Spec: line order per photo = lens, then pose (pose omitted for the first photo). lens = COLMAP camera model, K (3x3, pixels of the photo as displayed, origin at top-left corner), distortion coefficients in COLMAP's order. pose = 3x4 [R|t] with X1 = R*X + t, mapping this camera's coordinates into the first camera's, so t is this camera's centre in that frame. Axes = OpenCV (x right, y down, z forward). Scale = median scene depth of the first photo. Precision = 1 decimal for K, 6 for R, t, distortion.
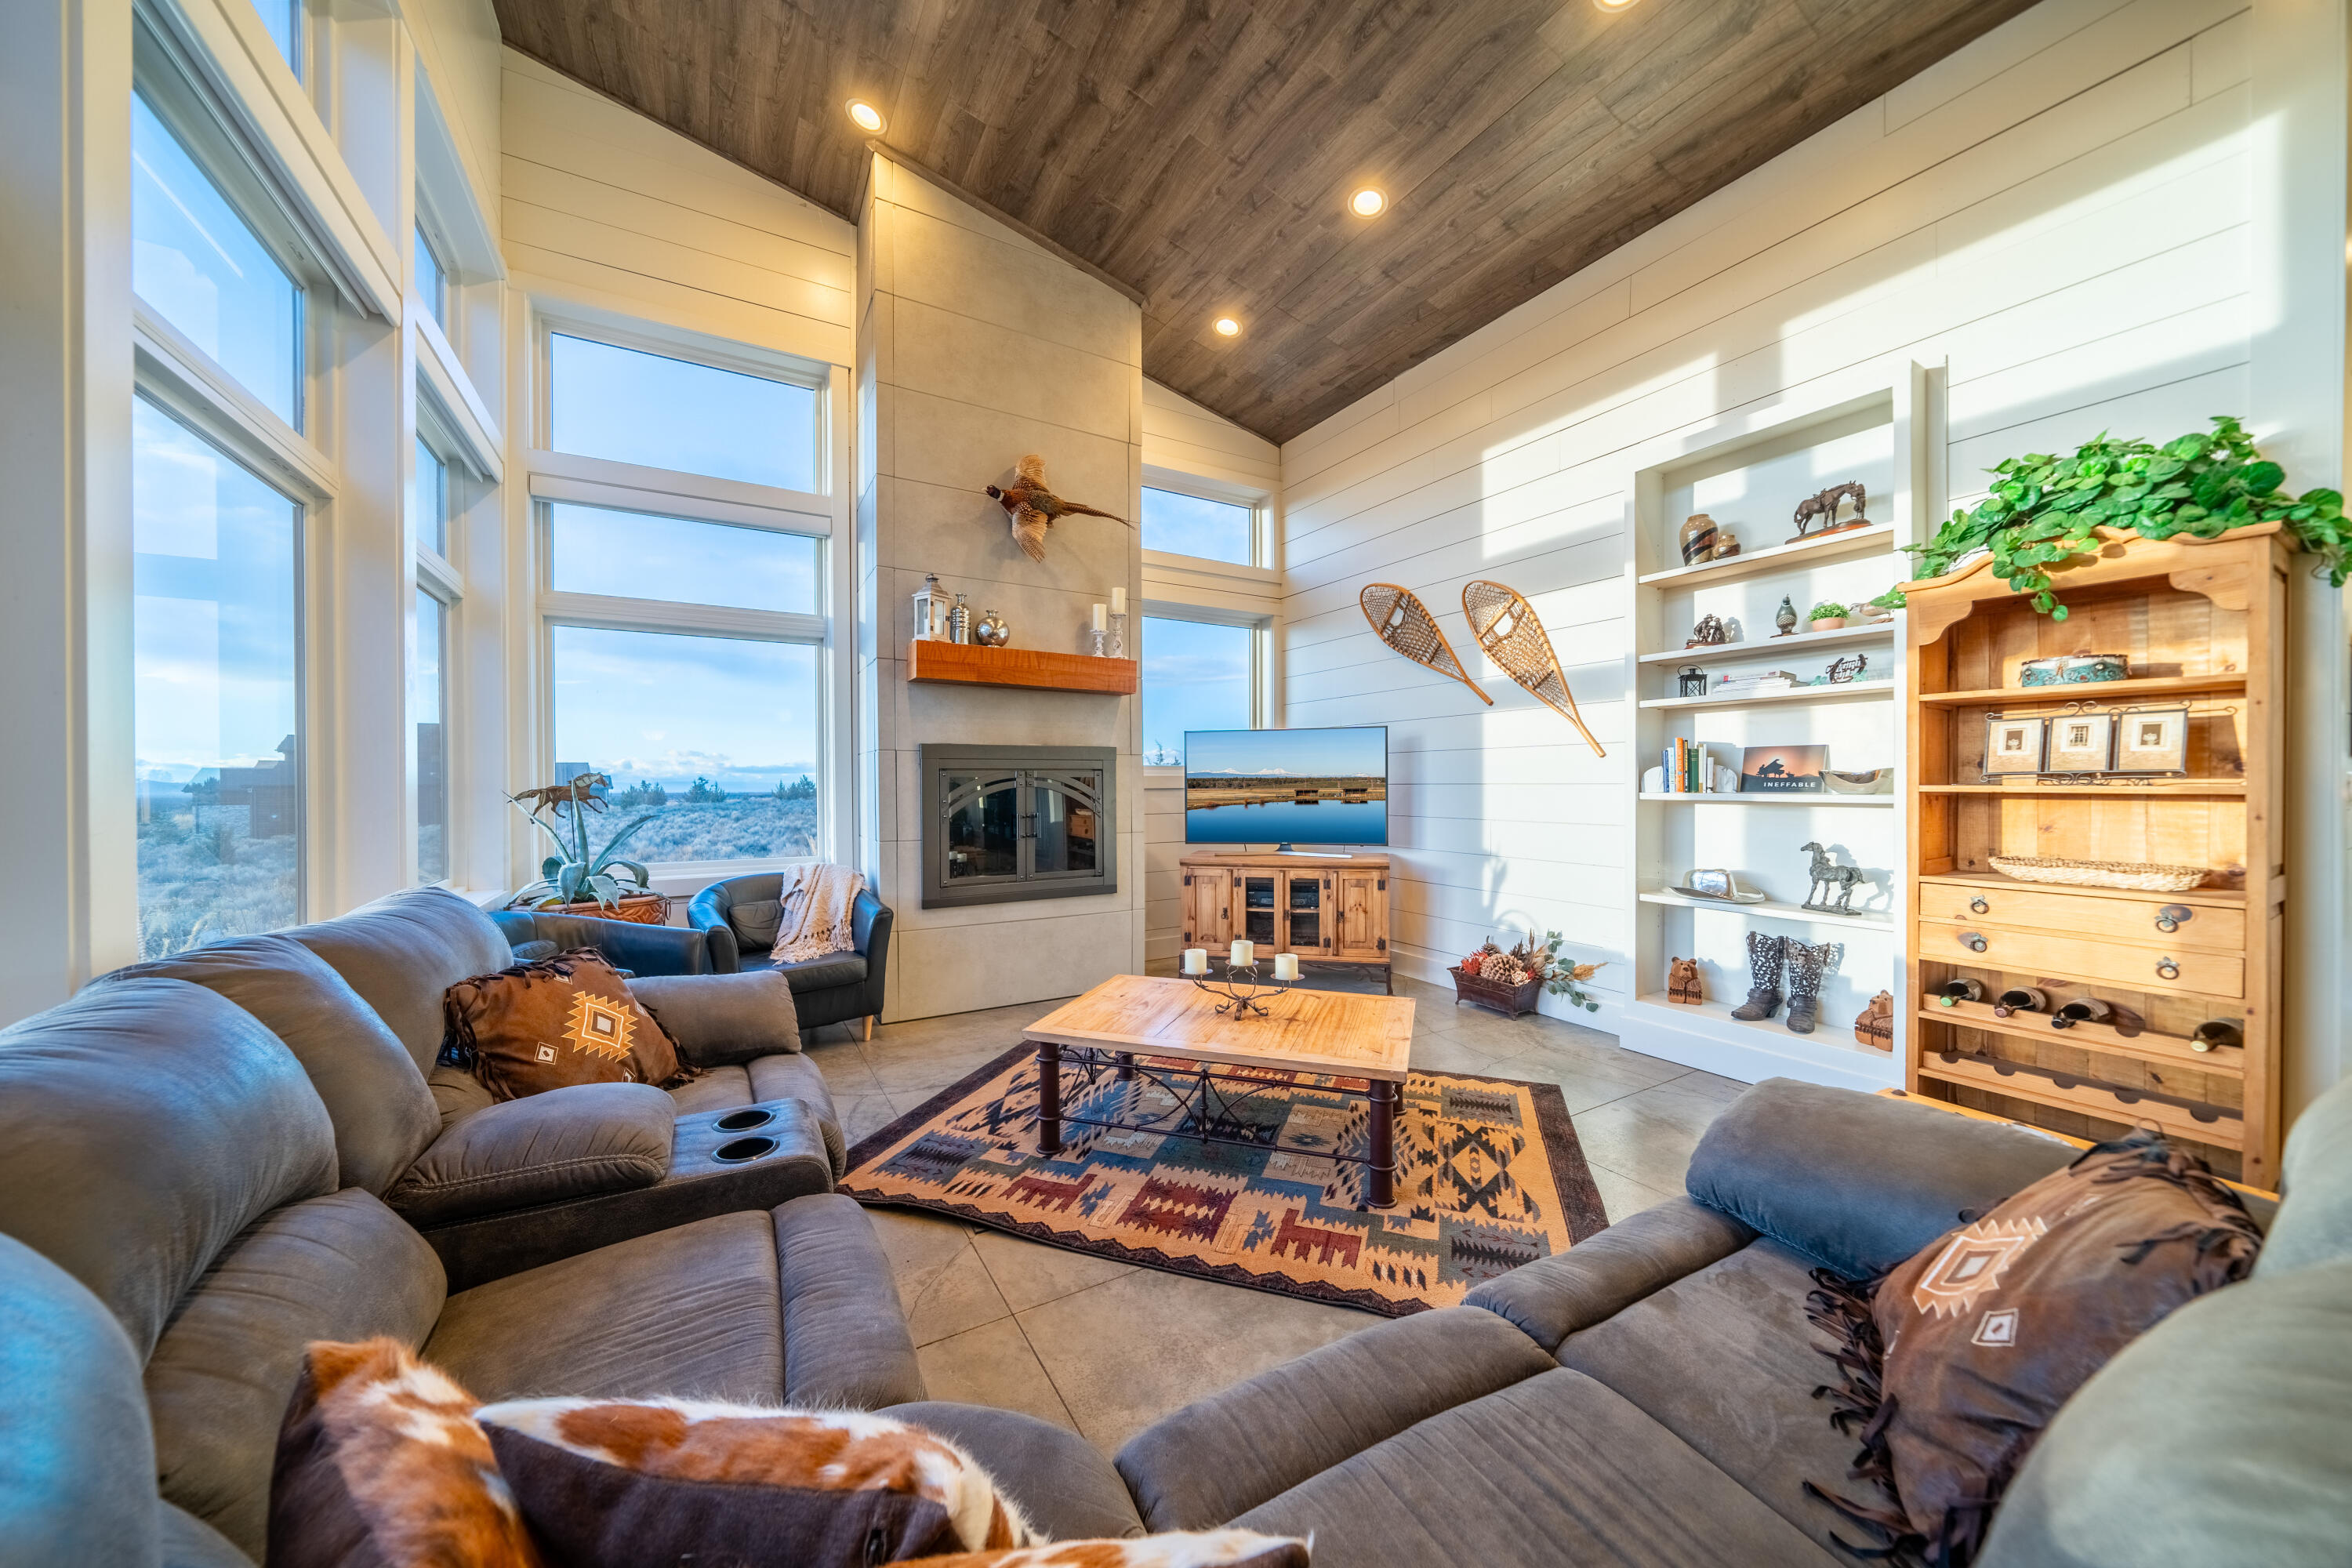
lens RADIAL K [[809.8, 0, 1207.1], [0, 809.8, 791.7], [0, 0, 1]] dist [-0.005252, 0.000011]
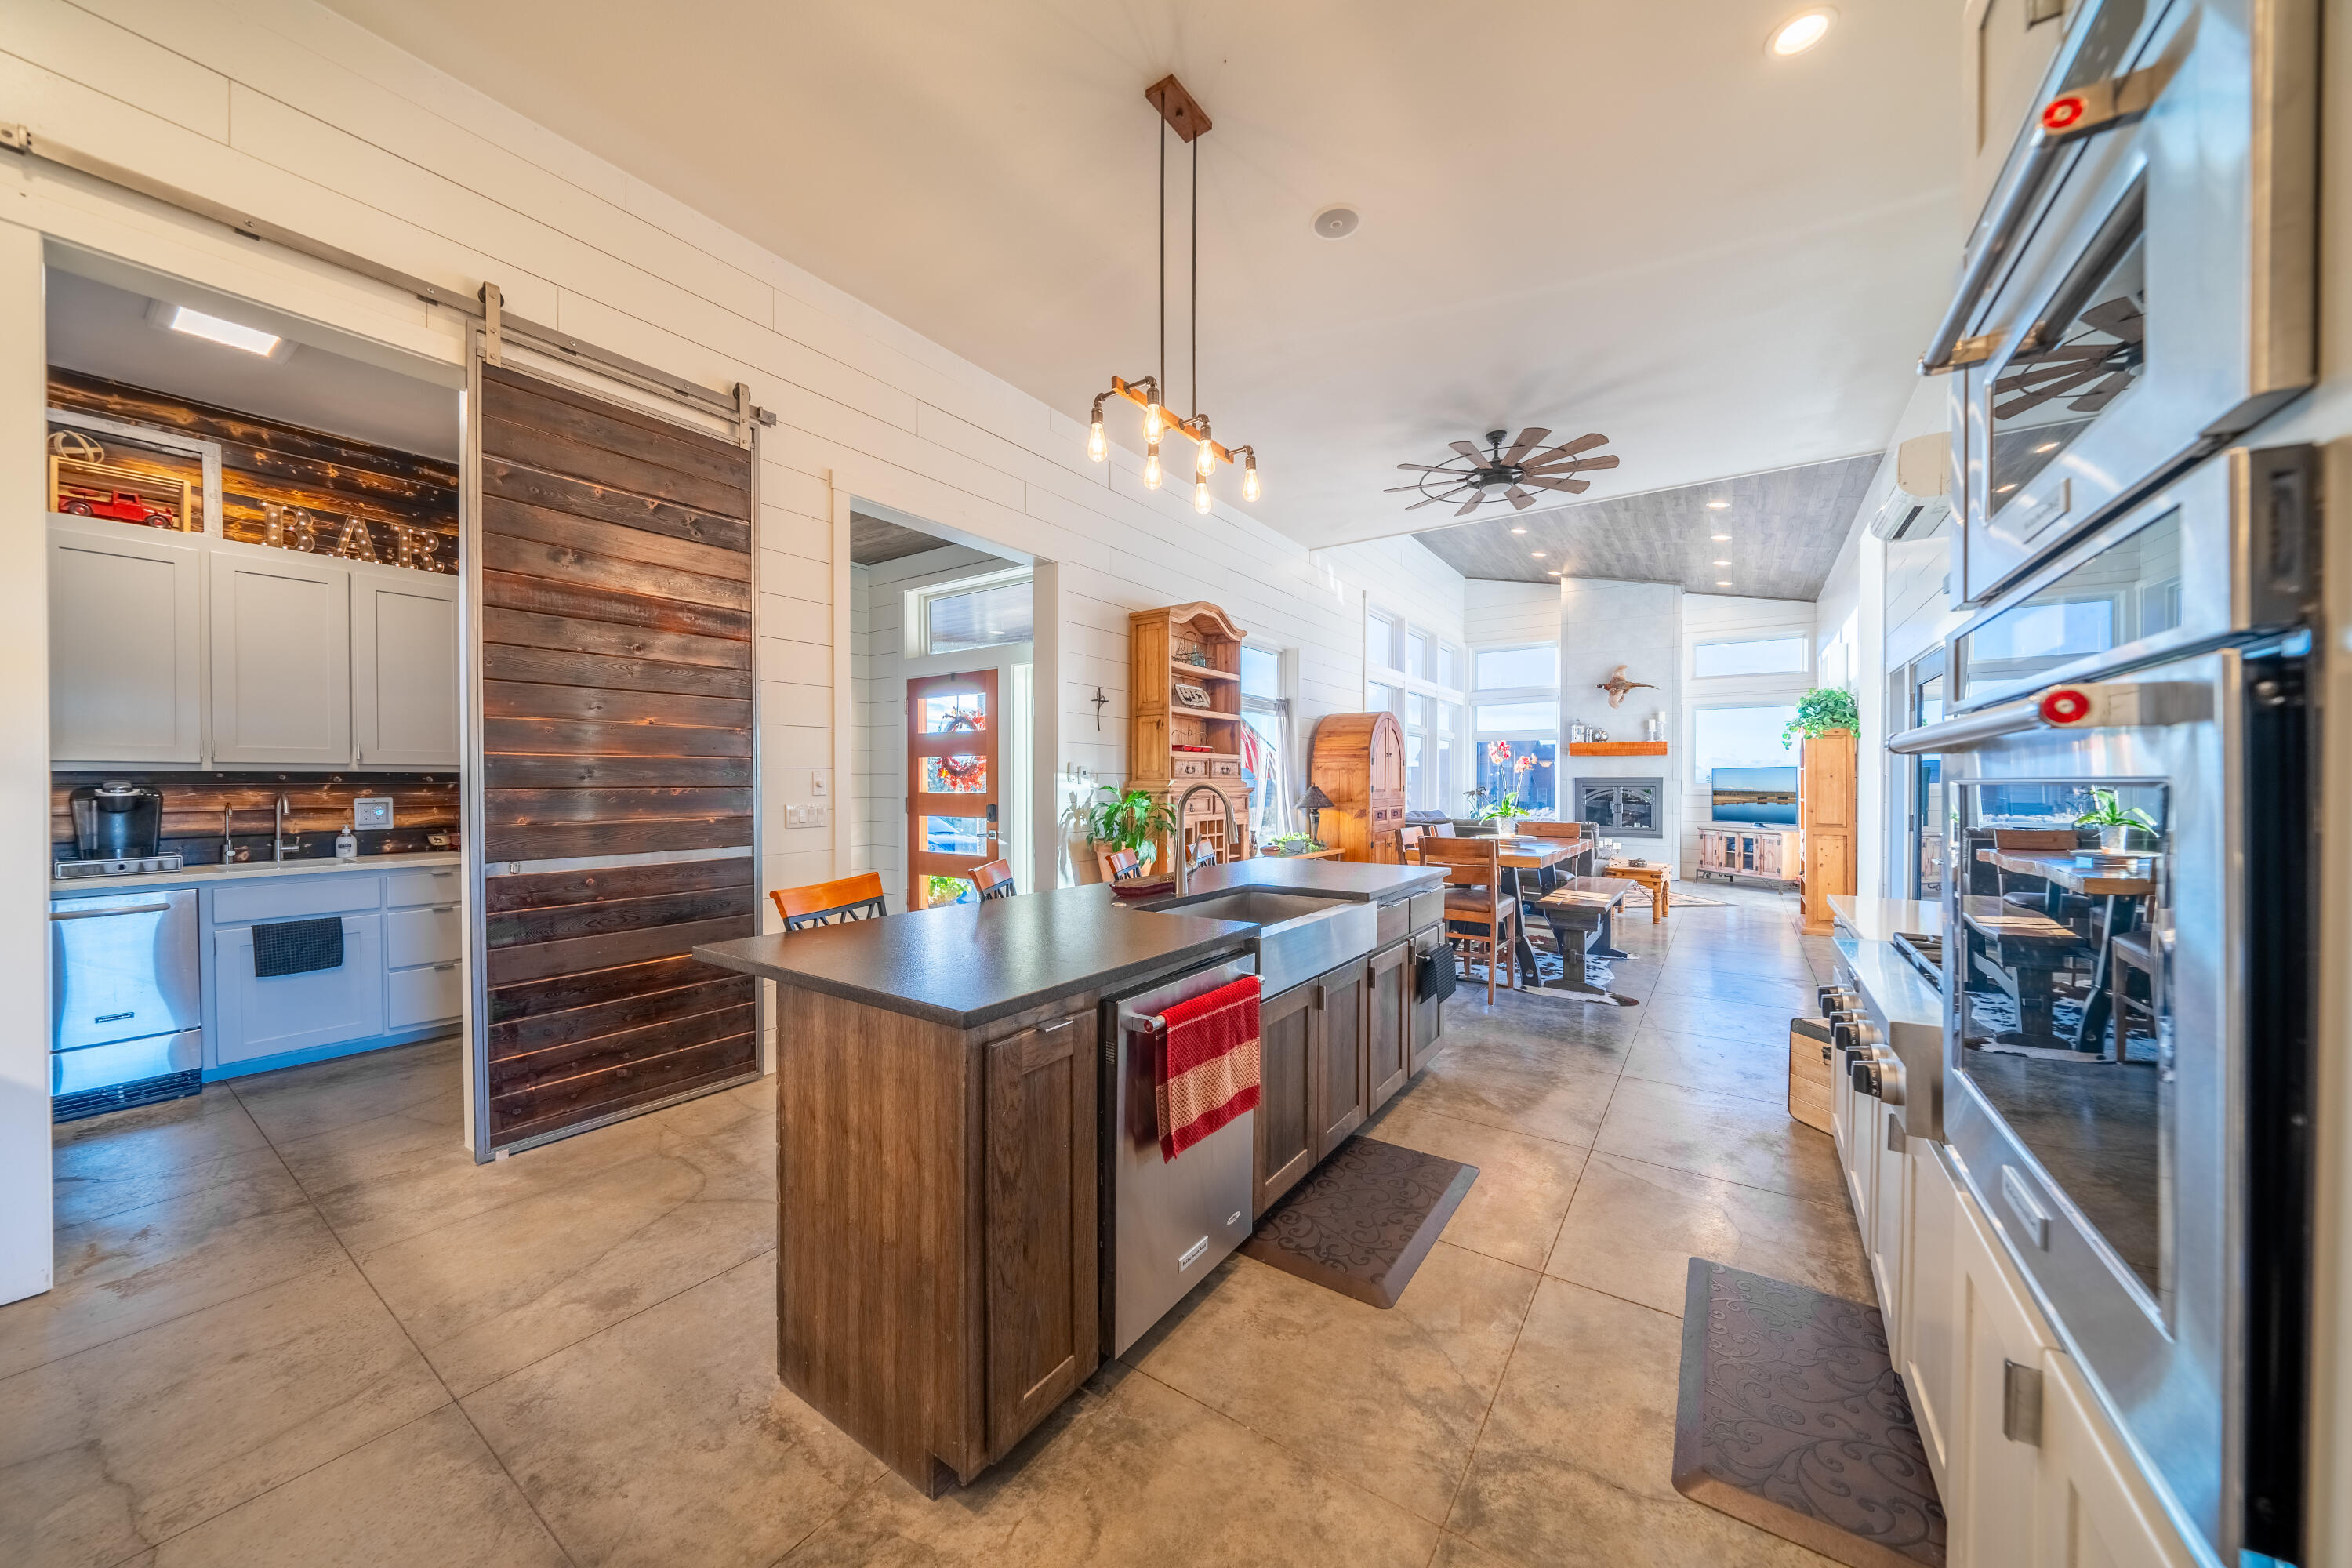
lens RADIAL K [[809.8, 0, 1164.2], [0, 809.8, 790.6], [0, 0, 1]] dist [-0.005252, 0.000011]
pose [[0.405589, 0.015267, -0.913928, 1.666269], [-0.012935, 0.999856, 0.010962, -0.025148], [0.913964, 0.007376, 0.405728, -1.486325]]
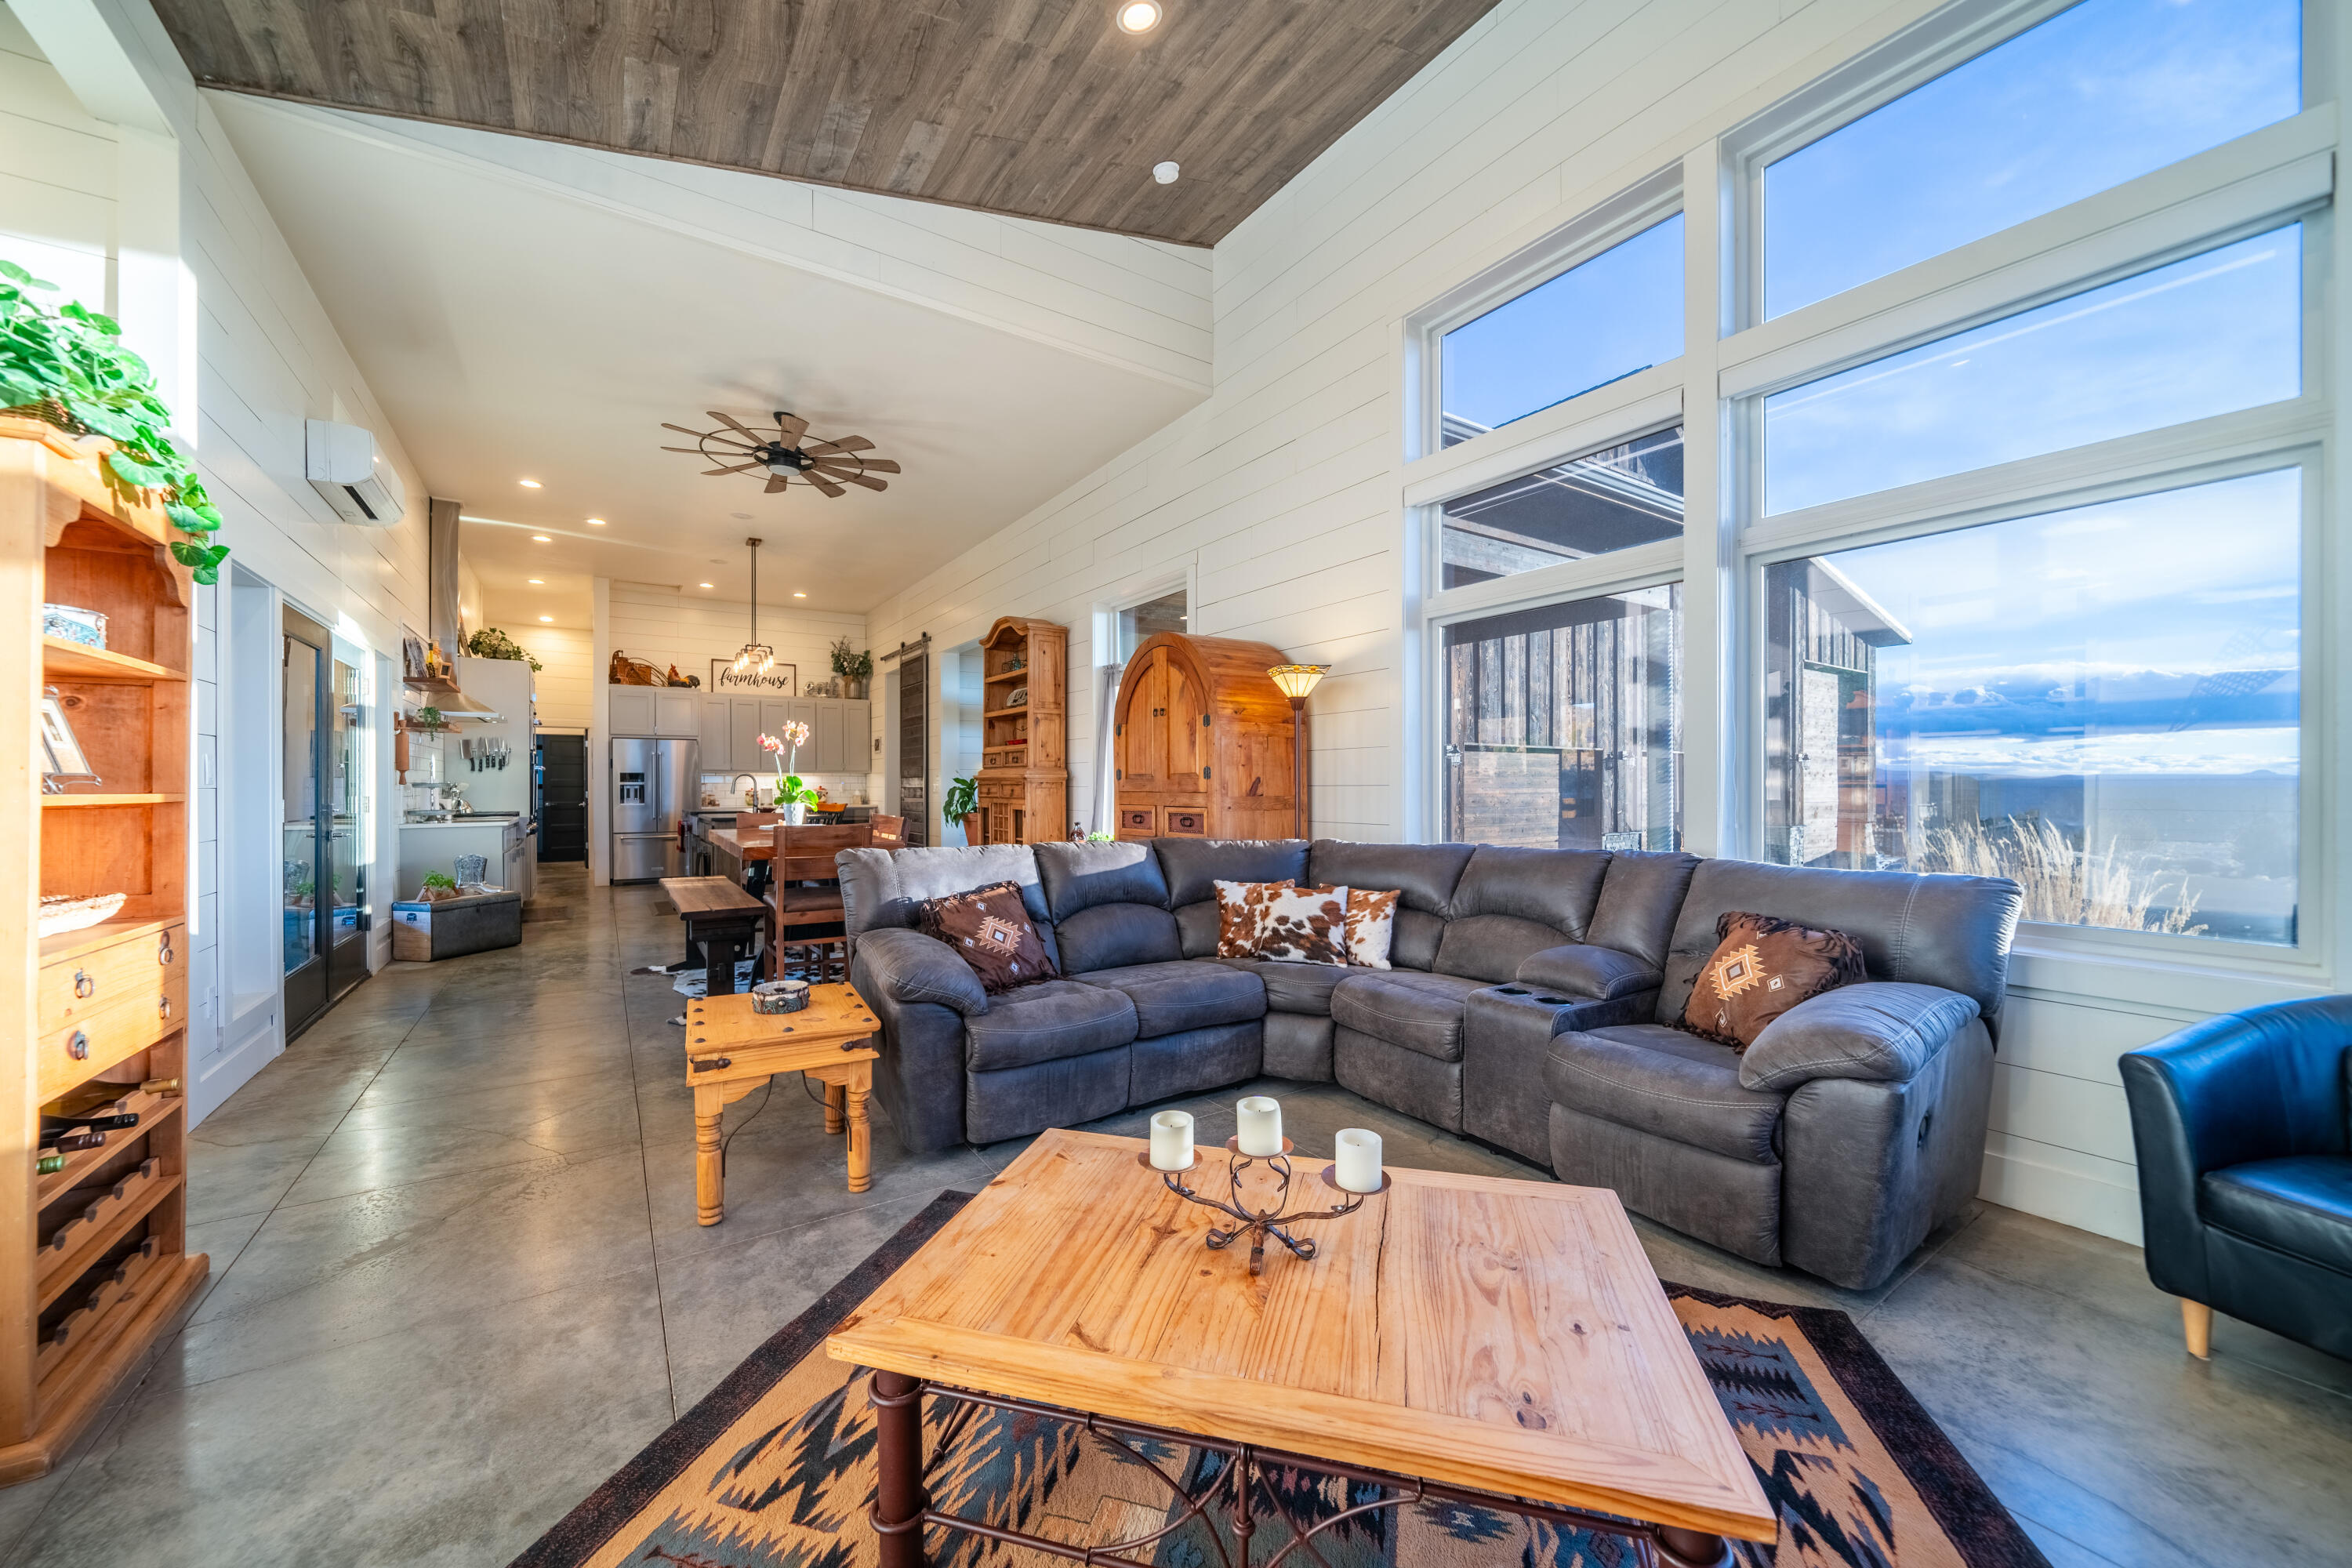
lens RADIAL K [[853.9, 0, 1178.7], [0, 853.9, 778.6], [0, 0, 1]] dist [-0.002843, 0.000230]
pose [[-0.998325, 0.005406, -0.057606, 0.082425], [0.005185, 0.999979, 0.003986, -0.011842], [0.057626, 0.003681, -0.998331, 1.024644]]
